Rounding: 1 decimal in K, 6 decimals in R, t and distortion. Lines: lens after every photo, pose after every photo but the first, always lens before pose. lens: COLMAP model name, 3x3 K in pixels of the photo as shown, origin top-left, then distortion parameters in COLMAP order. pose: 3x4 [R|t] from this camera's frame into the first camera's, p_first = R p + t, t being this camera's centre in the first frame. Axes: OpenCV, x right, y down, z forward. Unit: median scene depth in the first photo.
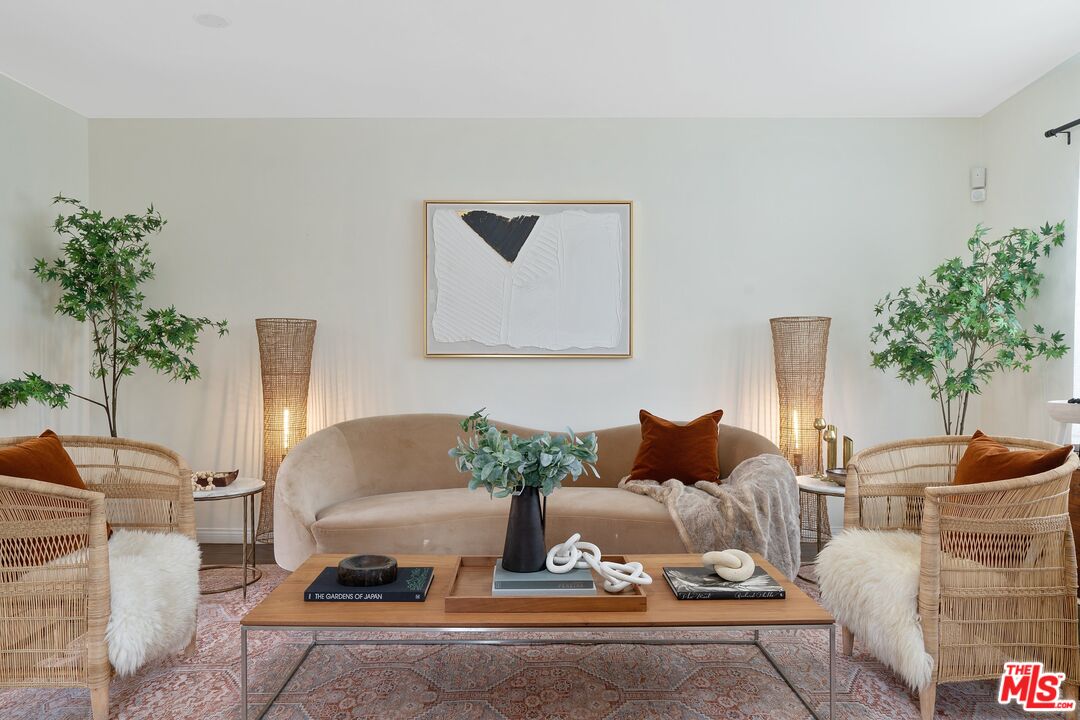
lens RADIAL K [[726.5, 0, 540.0], [0, 726.5, 360.0], [0, 0, 1]] dist [-0.004039, 0.000202]
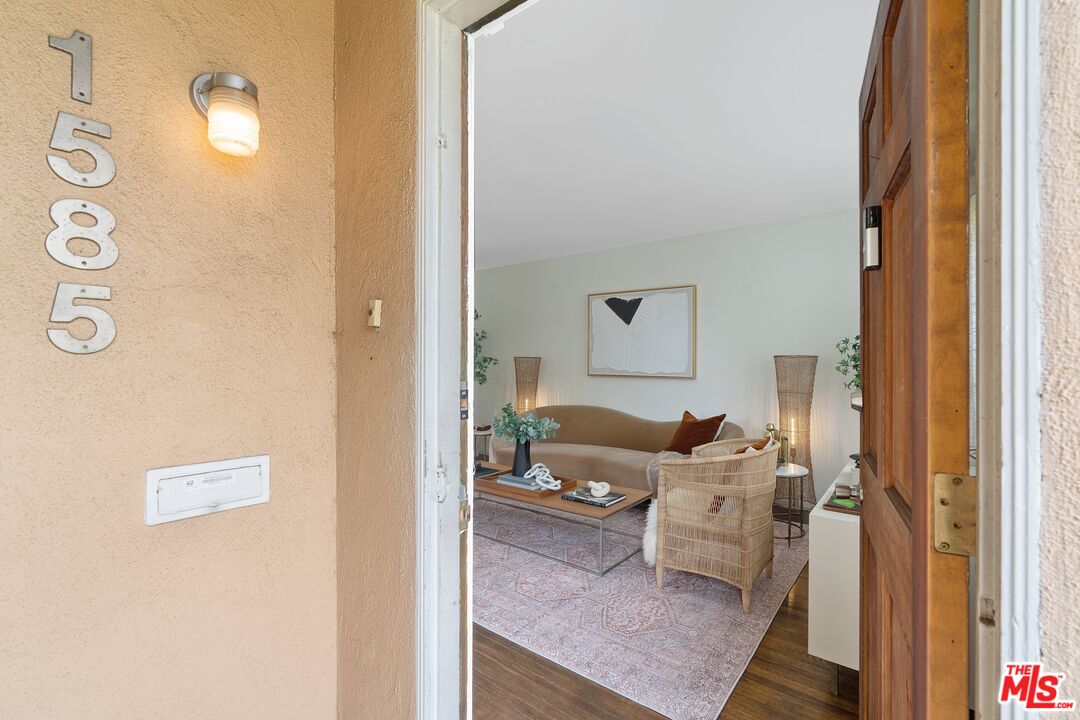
lens RADIAL K [[482.6, 0, 537.9], [0, 482.6, 356.0], [0, 0, 1]] dist [-0.007460, 0.000016]
pose [[0.777642, -0.002116, -0.628703, 0.614726], [-0.009969, 0.999827, -0.015695, -0.039146], [0.628628, 0.018473, 0.777487, -0.090431]]
